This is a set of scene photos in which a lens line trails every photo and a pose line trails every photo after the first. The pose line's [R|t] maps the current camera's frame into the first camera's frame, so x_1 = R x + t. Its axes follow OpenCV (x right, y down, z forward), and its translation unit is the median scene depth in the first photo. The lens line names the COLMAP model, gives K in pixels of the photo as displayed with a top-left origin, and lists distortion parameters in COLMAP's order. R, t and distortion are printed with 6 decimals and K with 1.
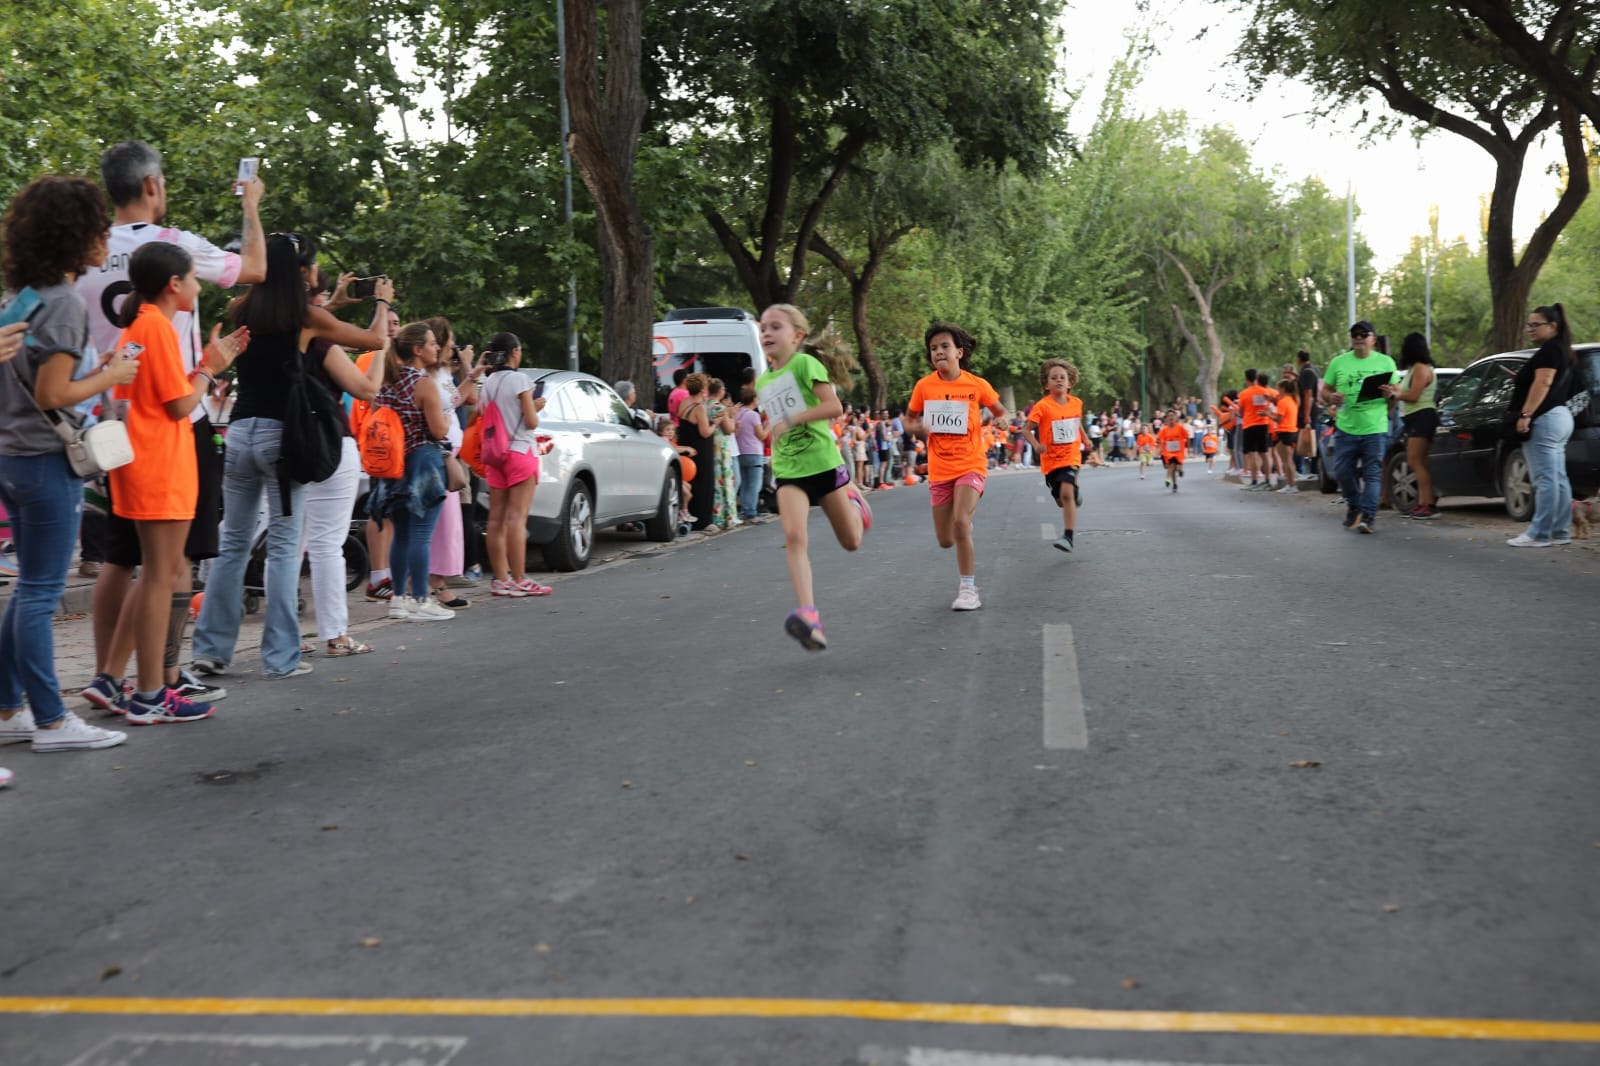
lens RADIAL K [[1617.5, 0, 801.7], [0, 1617.5, 581.0], [0, 0, 1]] dist [-0.019370, -0.000865]
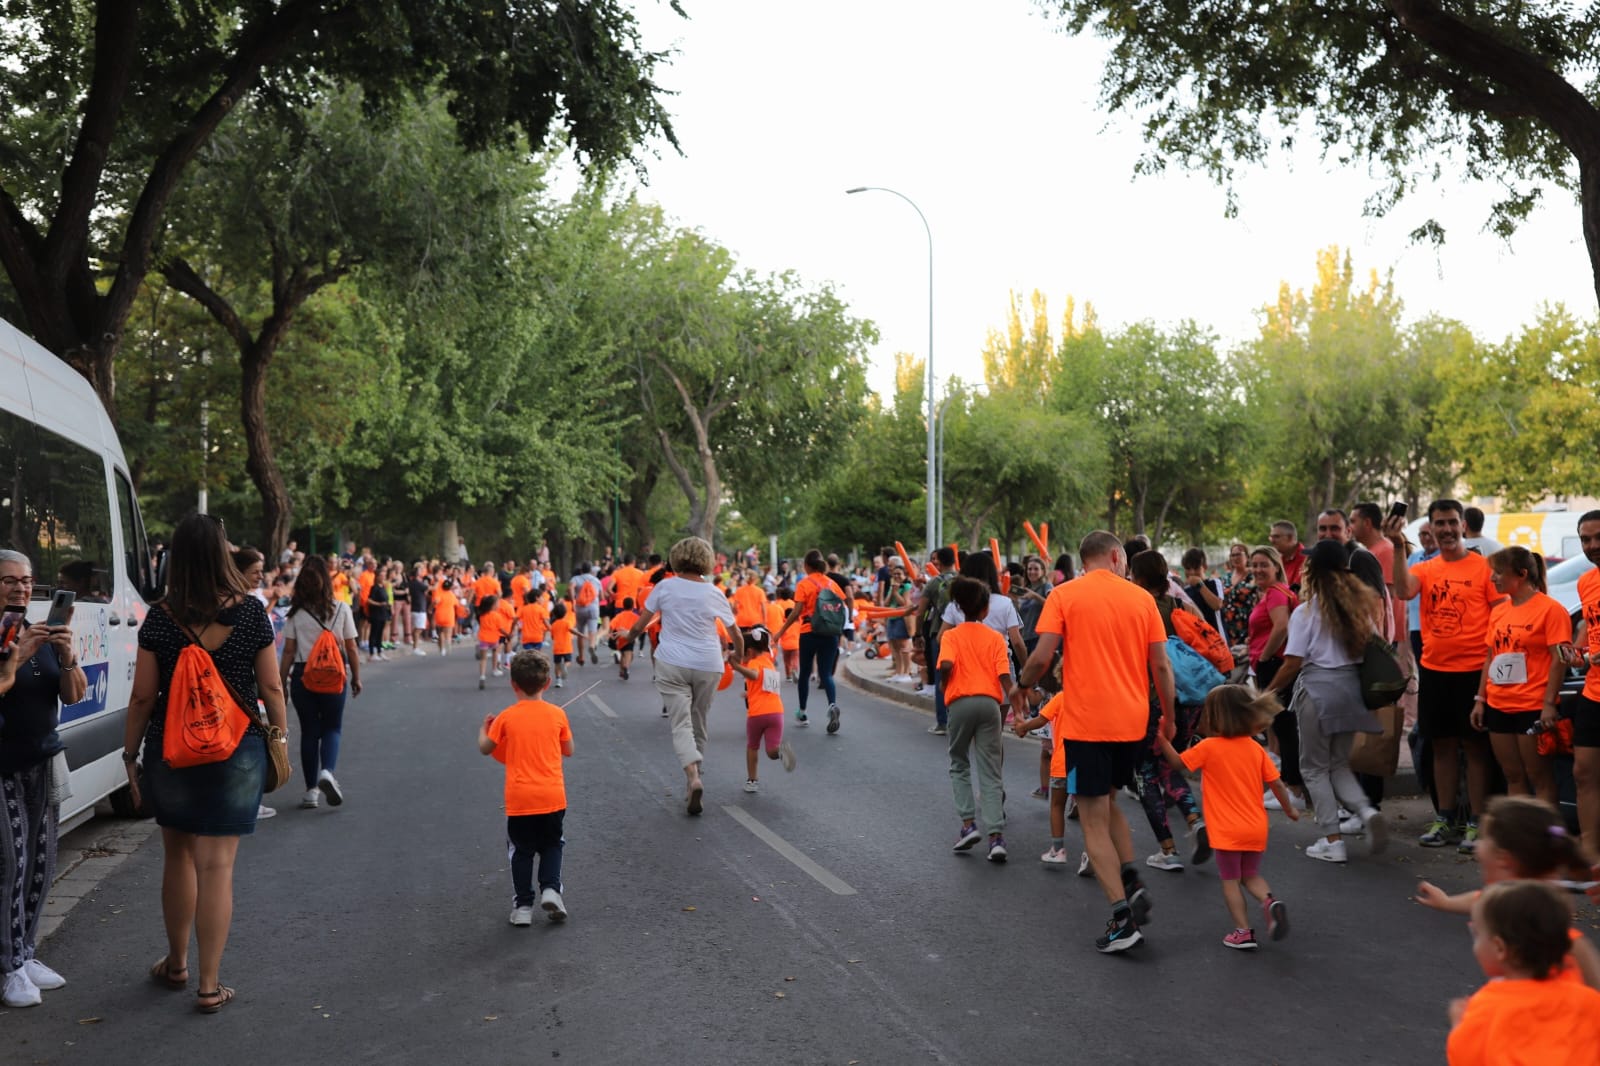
lens RADIAL K [[1543.1, 0, 792.8], [0, 1543.1, 561.7], [0, 0, 1]] dist [0.011096, -0.024724]
pose [[0.925627, 0.043158, 0.375968, 0.004905], [-0.007230, 0.995311, -0.096454, -0.034184], [-0.378368, 0.086562, 0.921599, 0.292104]]
